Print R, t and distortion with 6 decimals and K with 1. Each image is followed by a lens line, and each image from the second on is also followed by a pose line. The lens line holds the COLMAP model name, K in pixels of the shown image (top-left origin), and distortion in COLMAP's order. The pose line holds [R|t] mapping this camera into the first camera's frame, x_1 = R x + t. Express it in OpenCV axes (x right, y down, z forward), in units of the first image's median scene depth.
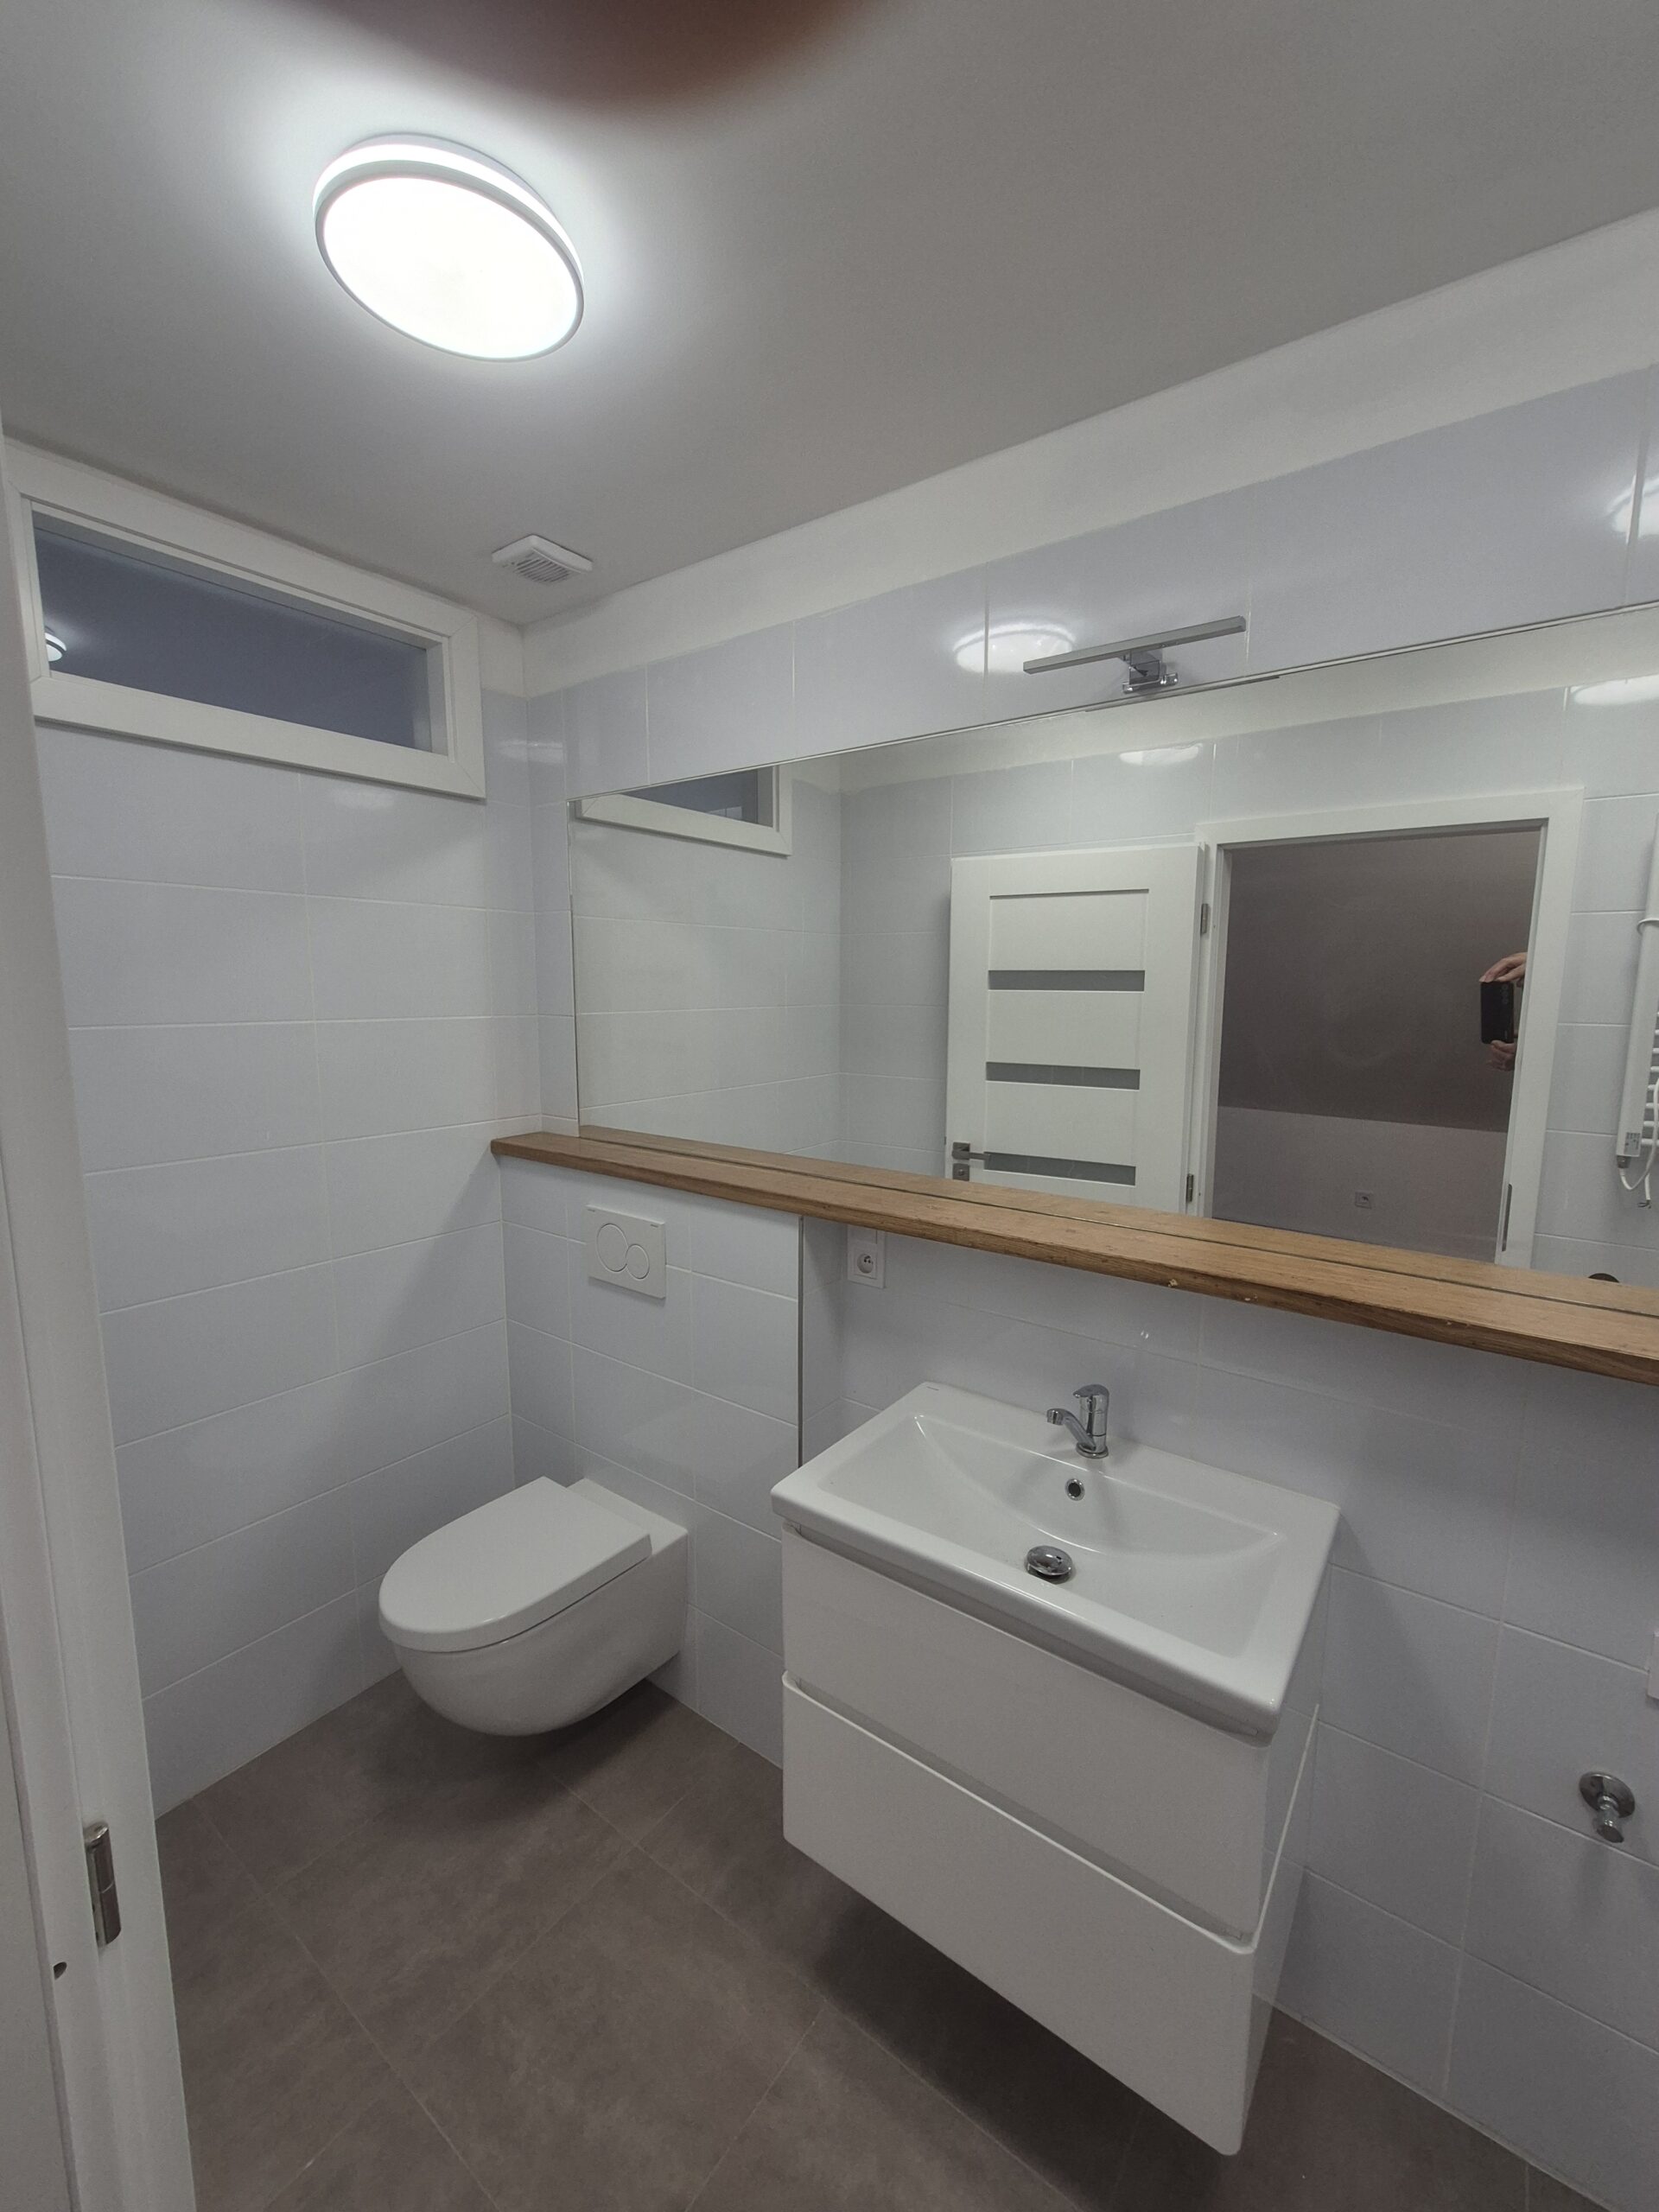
lens RADIAL K [[908.1, 0, 845.7], [0, 908.1, 1111.4], [0, 0, 1]] dist [0.000511, -0.000075]
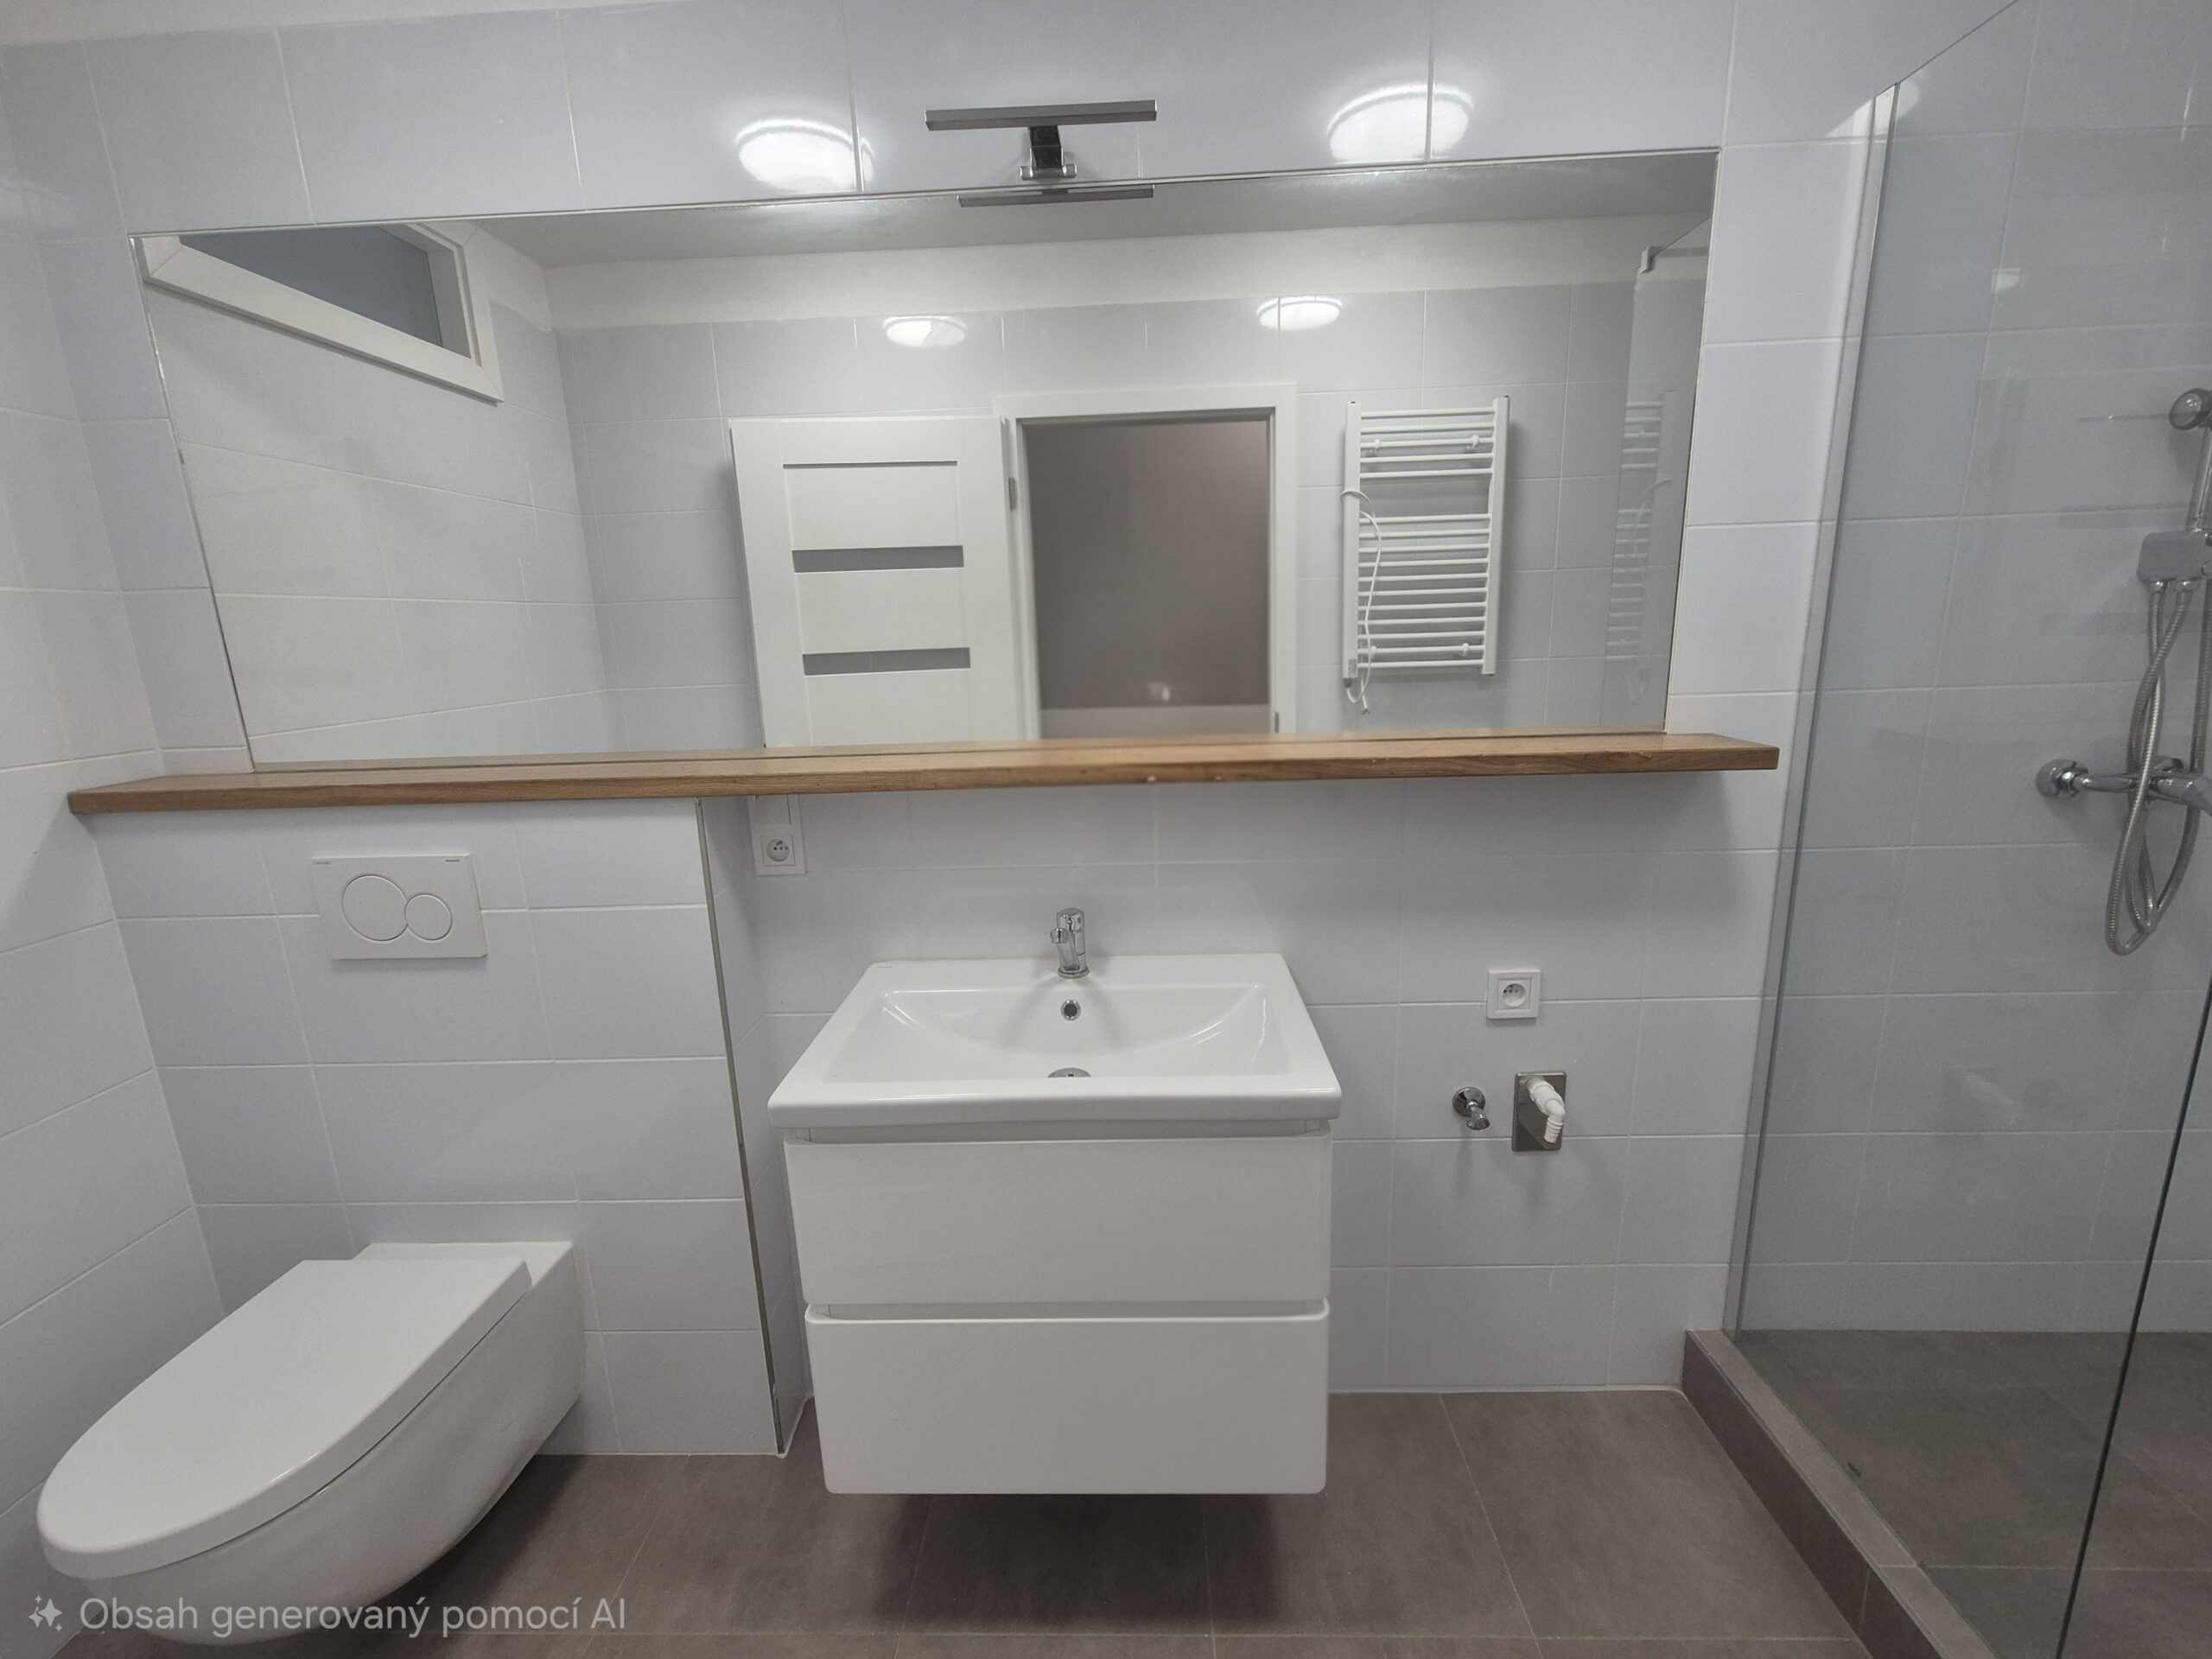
lens RADIAL K [[908.1, 0, 1109.7], [0, 908.1, 819.5], [0, 0, 1]] dist [0.000511, -0.000075]
pose [[0.823866, -0.151420, 0.546184, -0.174123], [0.118523, 0.988374, 0.095229, 0.089252], [-0.554254, -0.013721, 0.832234, 0.108844]]
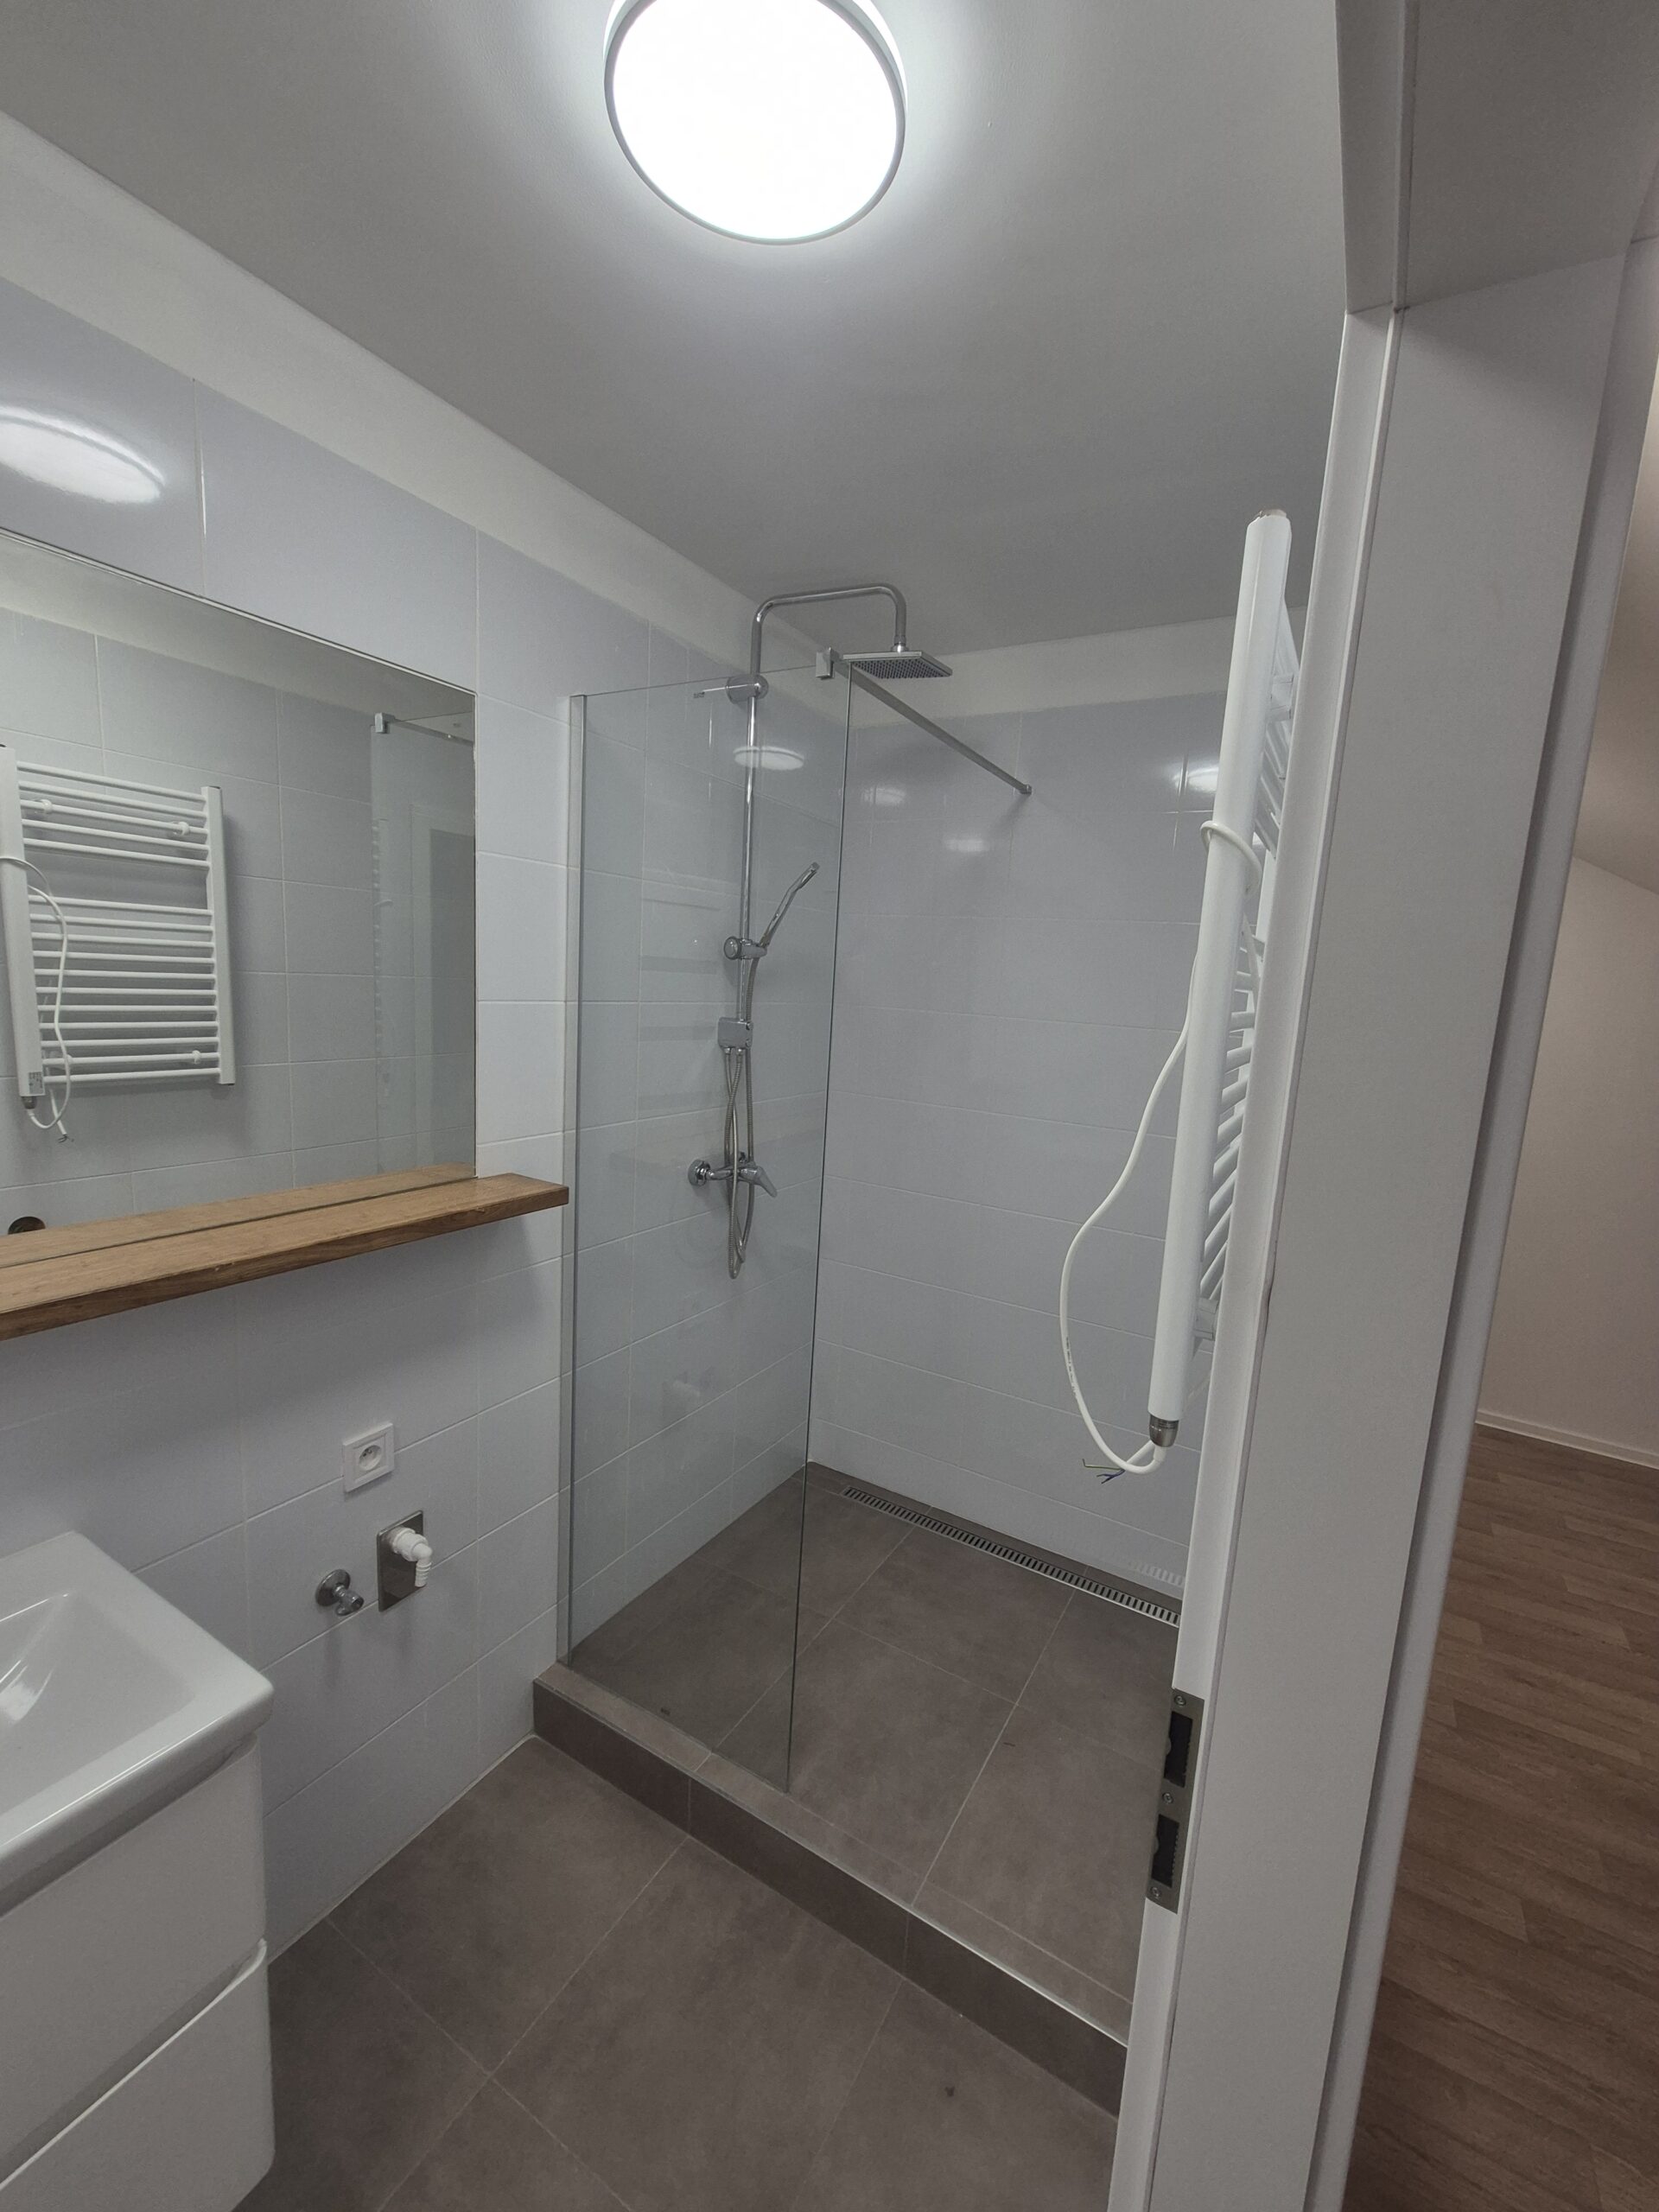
lens RADIAL K [[908.1, 0, 845.7], [0, 908.1, 1111.4], [0, 0, 1]] dist [0.000511, -0.000075]
pose [[-0.106068, -0.163495, 0.980826, -0.230283], [0.078901, 0.981896, 0.172206, -0.037341], [-0.991224, 0.095654, -0.091248, 0.214063]]
